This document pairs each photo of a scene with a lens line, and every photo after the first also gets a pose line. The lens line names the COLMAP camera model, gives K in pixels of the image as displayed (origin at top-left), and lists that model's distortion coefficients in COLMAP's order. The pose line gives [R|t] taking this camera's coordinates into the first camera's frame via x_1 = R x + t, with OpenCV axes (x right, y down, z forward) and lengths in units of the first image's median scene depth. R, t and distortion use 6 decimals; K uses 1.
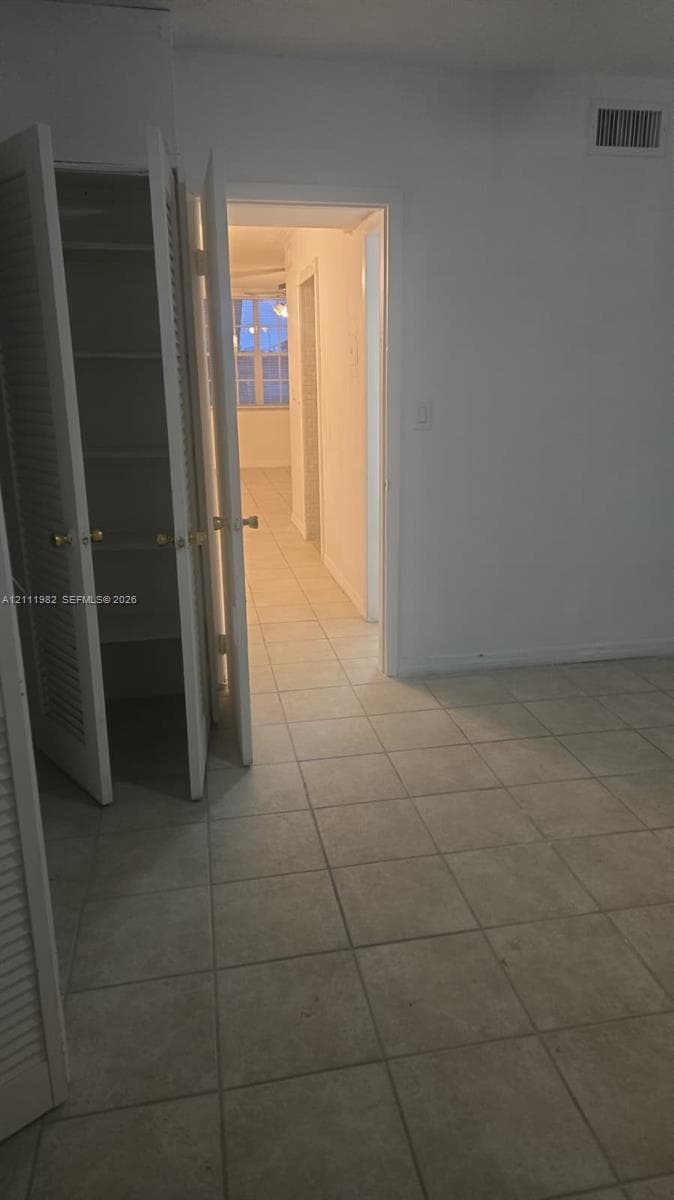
lens RADIAL K [[785.8, 0, 339.1], [0, 785.8, 599.2], [0, 0, 1]] dist [0.028493, -0.003918]
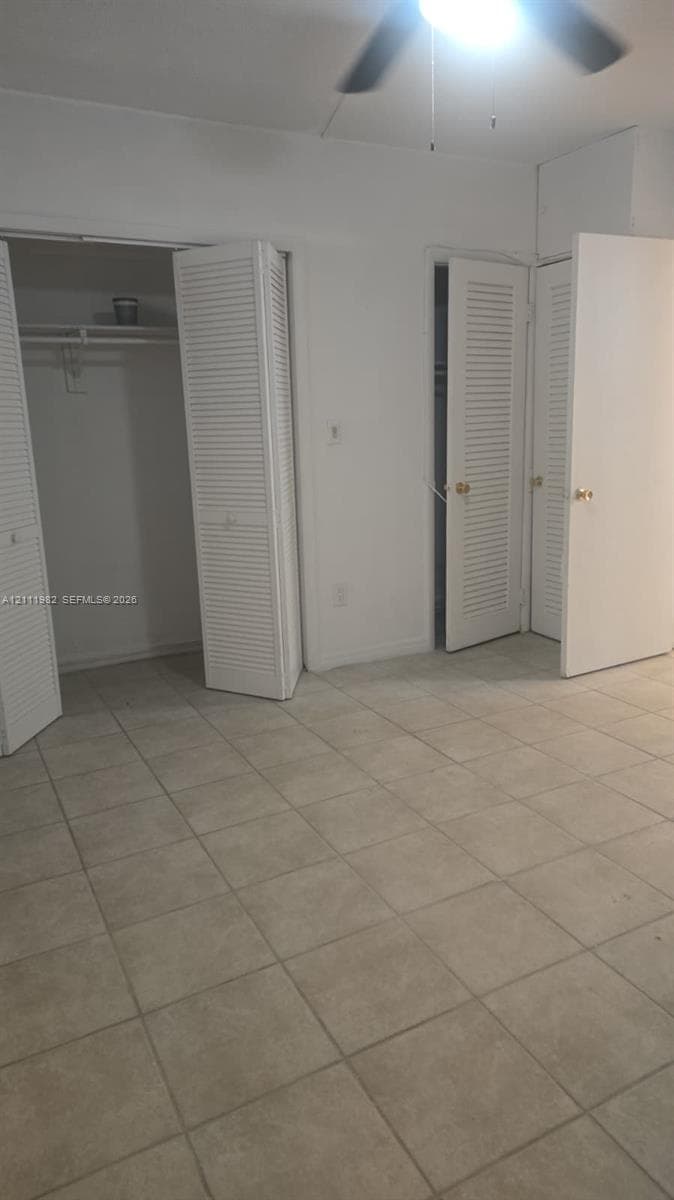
lens RADIAL K [[785.8, 0, 338.0], [0, 785.8, 599.4], [0, 0, 1]] dist [0.028493, -0.003918]
pose [[0.284230, 0.225499, -0.931860, 1.412543], [-0.216147, 0.961996, 0.166863, -0.080813], [0.934074, 0.153992, 0.322169, 0.252777]]
